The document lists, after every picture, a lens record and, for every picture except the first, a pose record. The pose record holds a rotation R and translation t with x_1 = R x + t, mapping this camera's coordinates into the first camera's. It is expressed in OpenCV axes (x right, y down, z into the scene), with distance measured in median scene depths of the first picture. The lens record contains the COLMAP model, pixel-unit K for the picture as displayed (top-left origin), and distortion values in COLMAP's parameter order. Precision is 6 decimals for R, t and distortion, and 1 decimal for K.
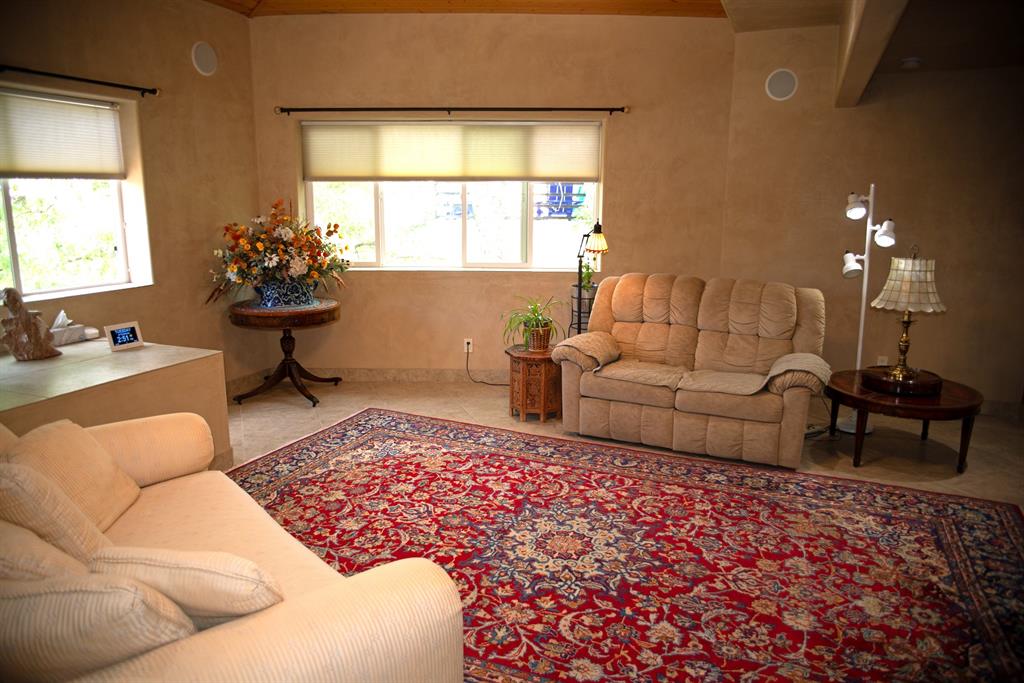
lens RADIAL K [[703.3, 0, 508.4], [0, 703.3, 339.2], [0, 0, 1]] dist [-0.053148, -0.000930]
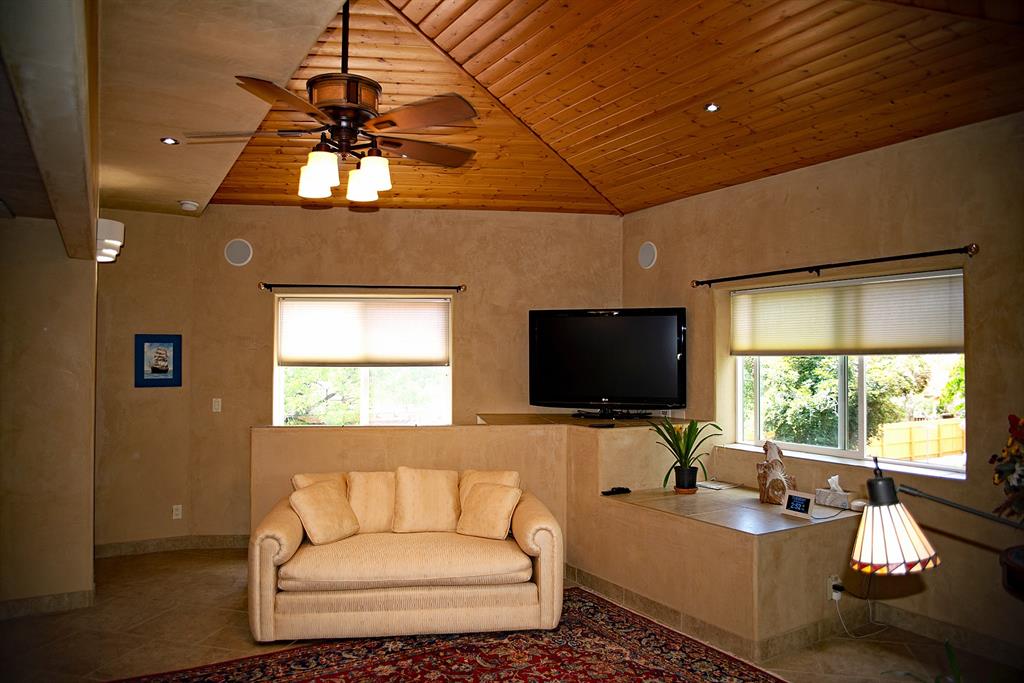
lens RADIAL K [[703.3, 0, 503.9], [0, 703.3, 343.8], [0, 0, 1]] dist [-0.053148, -0.000930]
pose [[-0.592756, -0.025010, -0.804994, 0.483597], [-0.163888, 0.982350, 0.090158, -0.229396], [0.788531, 0.185370, -0.586393, 1.059676]]
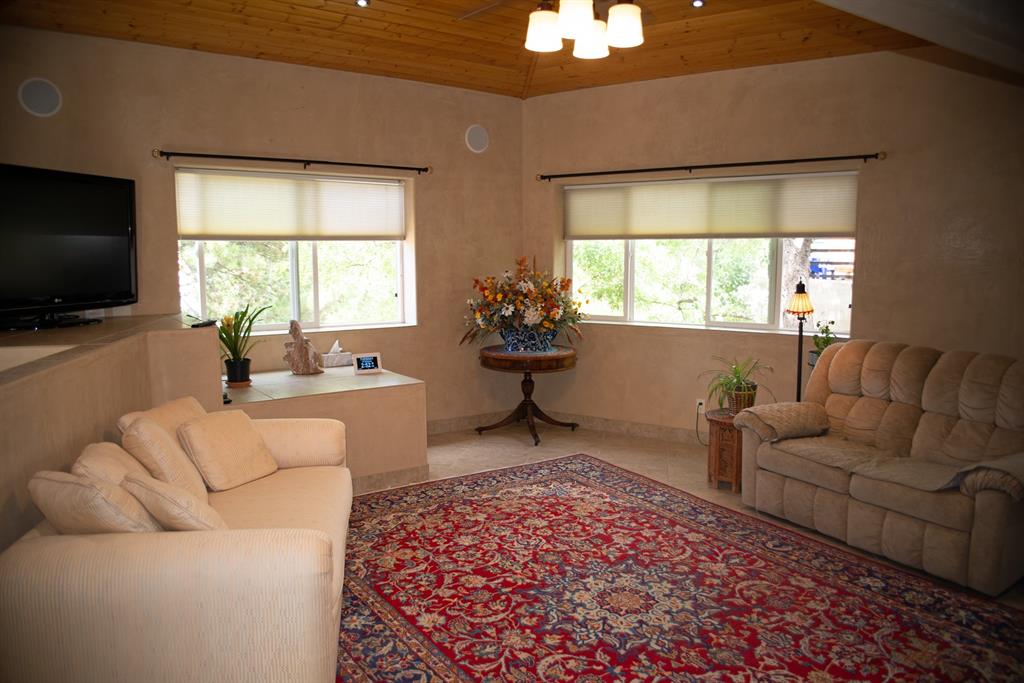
lens RADIAL K [[734.3, 0, 503.9], [0, 734.3, 337.7], [0, 0, 1]] dist [-0.045887, 0.009693]
pose [[0.840167, 0.055591, -0.539472, 0.327752], [-0.101248, 0.993322, -0.055323, -0.001876], [0.532794, 0.101101, 0.840184, 0.000889]]
